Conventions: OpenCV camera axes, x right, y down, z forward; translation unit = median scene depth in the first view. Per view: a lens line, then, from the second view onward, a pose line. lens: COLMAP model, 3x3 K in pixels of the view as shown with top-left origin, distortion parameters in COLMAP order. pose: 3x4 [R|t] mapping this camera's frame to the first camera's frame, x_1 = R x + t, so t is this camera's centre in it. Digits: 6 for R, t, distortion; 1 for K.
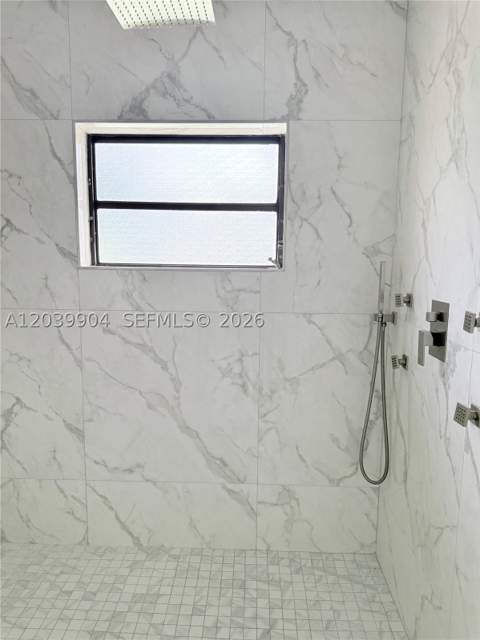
lens RADIAL K [[454.7, 0, 240.0], [0, 454.7, 320.0], [0, 0, 1]] dist [0.081626, -0.125700]
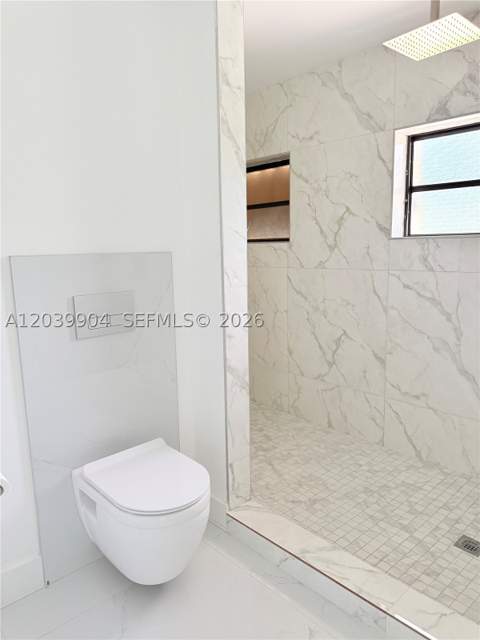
lens RADIAL K [[454.7, 0, 240.0], [0, 454.7, 320.0], [0, 0, 1]] dist [0.081626, -0.125700]
pose [[0.696702, 0.092447, -0.711379, 0.320153], [-0.066811, 0.995713, 0.063965, 0.066574], [0.714242, 0.002963, 0.699892, -0.258513]]
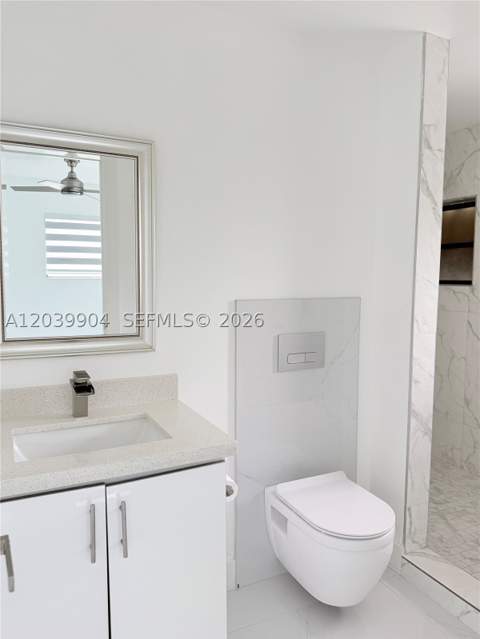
lens RADIAL K [[491.4, 0, 240.0], [0, 491.4, 319.5], [0, 0, 1]] dist [-0.001294, -0.001728]
pose [[0.457485, 0.073846, -0.886146, 0.385995], [-0.119326, 0.992631, 0.021116, 0.053439], [0.881175, 0.096080, 0.462925, -0.448044]]
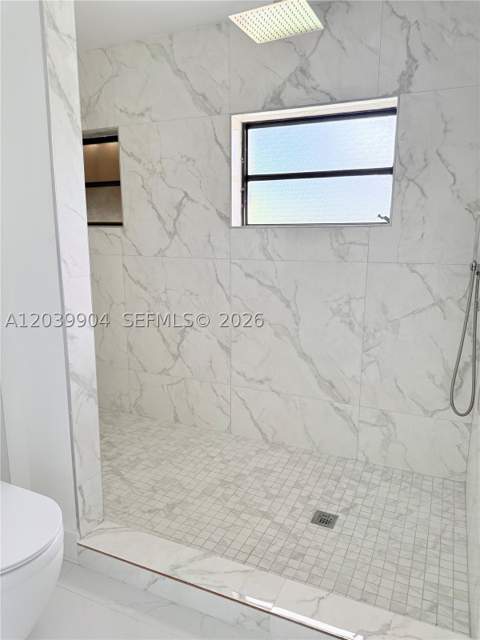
lens RADIAL K [[454.7, 0, 240.0], [0, 454.7, 320.0], [0, 0, 1]] dist [0.081626, -0.125700]
pose [[0.919764, 0.065777, -0.386920, 0.206262], [-0.043345, 0.996849, 0.066428, 0.067172], [0.390071, -0.044327, 0.919717, -0.227970]]
